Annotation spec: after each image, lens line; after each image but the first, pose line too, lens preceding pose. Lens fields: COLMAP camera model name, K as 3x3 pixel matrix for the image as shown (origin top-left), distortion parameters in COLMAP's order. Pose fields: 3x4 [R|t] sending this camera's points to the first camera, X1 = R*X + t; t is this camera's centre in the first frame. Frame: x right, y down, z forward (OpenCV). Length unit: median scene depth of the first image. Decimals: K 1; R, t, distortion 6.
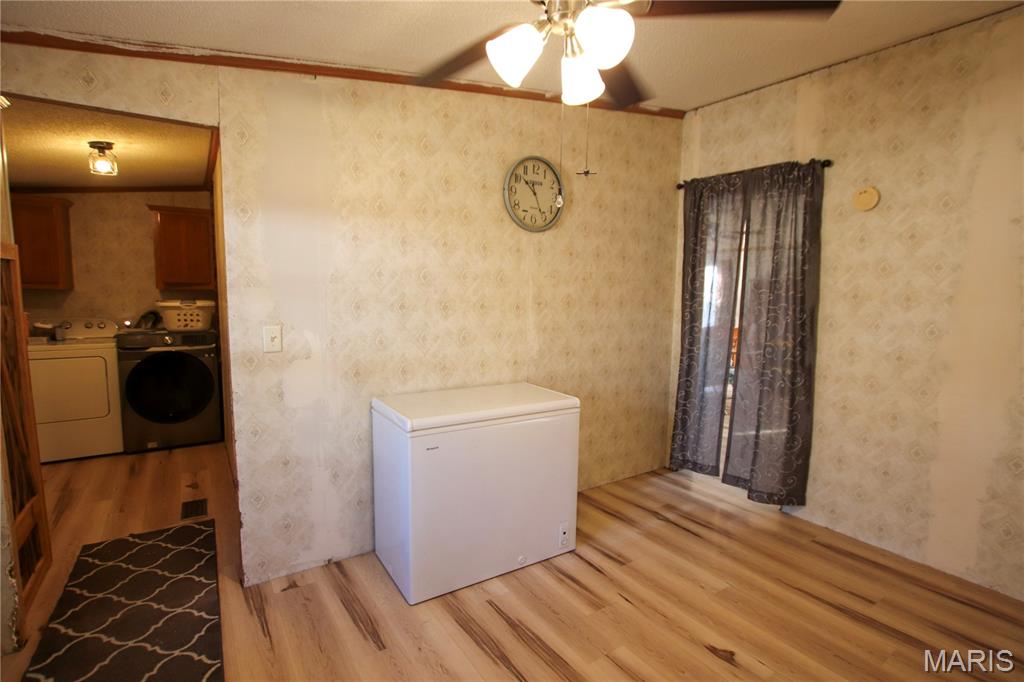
lens RADIAL K [[495.0, 0, 506.8], [0, 495.0, 350.3], [0, 0, 1]] dist [-0.029063, 0.000040]
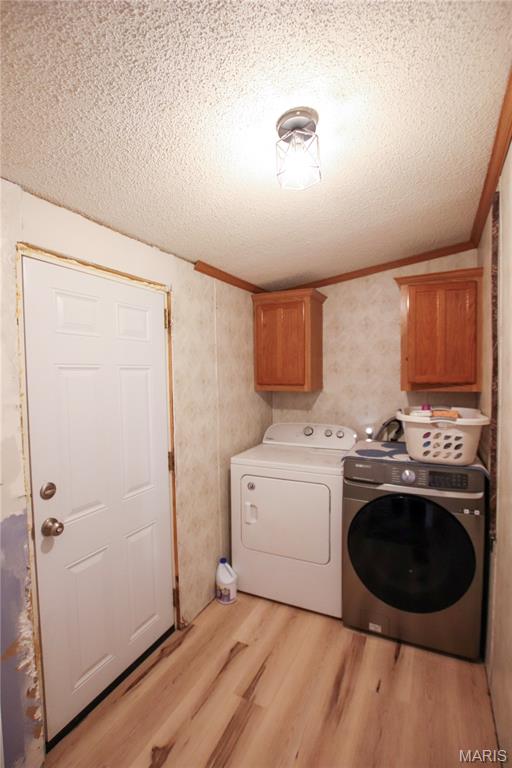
lens RADIAL K [[371.2, 0, 256.0], [0, 371.2, 384.0], [0, 0, 1]] dist [-0.029063, 0.000040]
pose [[0.510094, -0.000049, -0.860118, -0.361580], [-0.083623, 0.995260, -0.049649, -0.093836], [0.856044, 0.097252, 0.507672, 0.544021]]
